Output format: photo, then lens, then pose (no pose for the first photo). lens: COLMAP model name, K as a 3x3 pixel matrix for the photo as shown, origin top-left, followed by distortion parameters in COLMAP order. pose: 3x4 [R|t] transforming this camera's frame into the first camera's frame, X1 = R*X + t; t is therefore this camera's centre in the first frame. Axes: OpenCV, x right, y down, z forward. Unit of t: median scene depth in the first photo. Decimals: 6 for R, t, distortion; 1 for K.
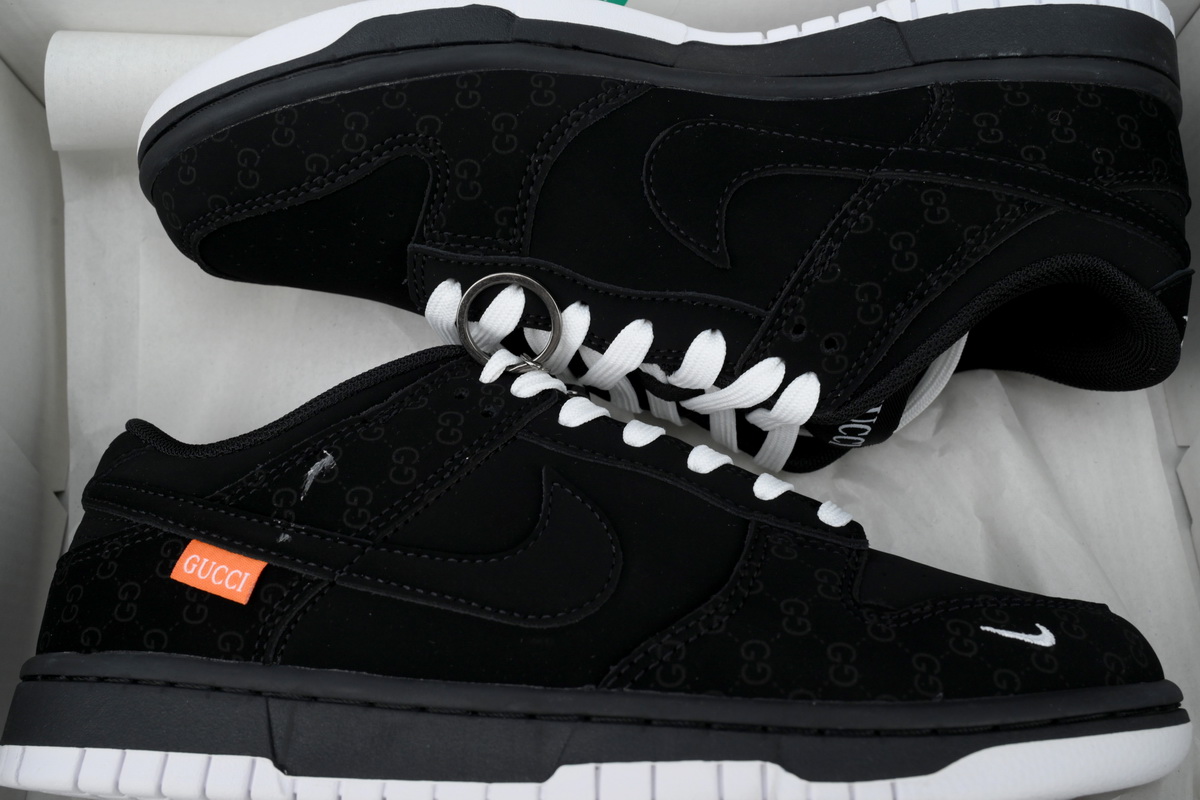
lens RADIAL K [[1118.3, 0, 597.8], [0, 1118.3, 399.2], [0, 0, 1]] dist [-0.006660, 0.000000]
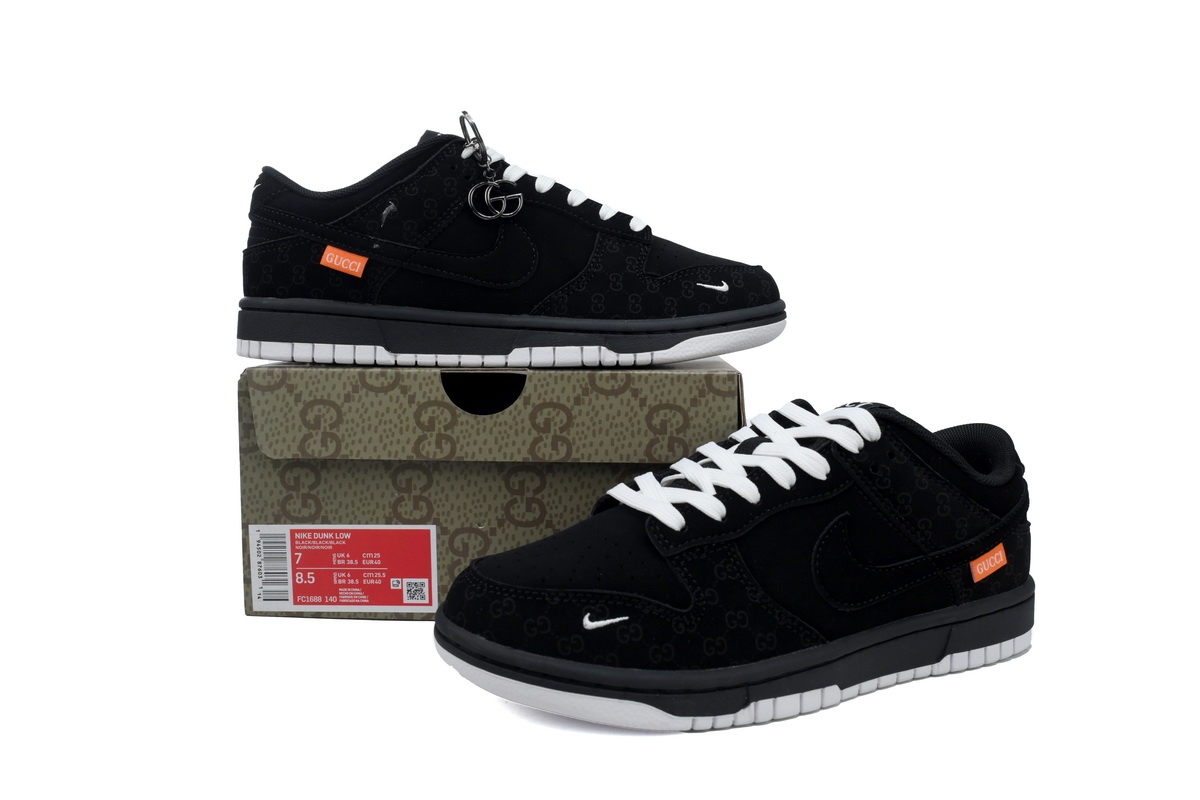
lens RADIAL K [[989.2, 0, 602.5], [0, 989.2, 397.9], [0, 0, 1]] dist [-0.006209, 0.000632]
pose [[0.991885, -0.034995, 0.122225, -0.097147], [-0.023101, 0.895756, 0.443946, -0.456055], [-0.125020, -0.443167, 0.887678, -0.827189]]
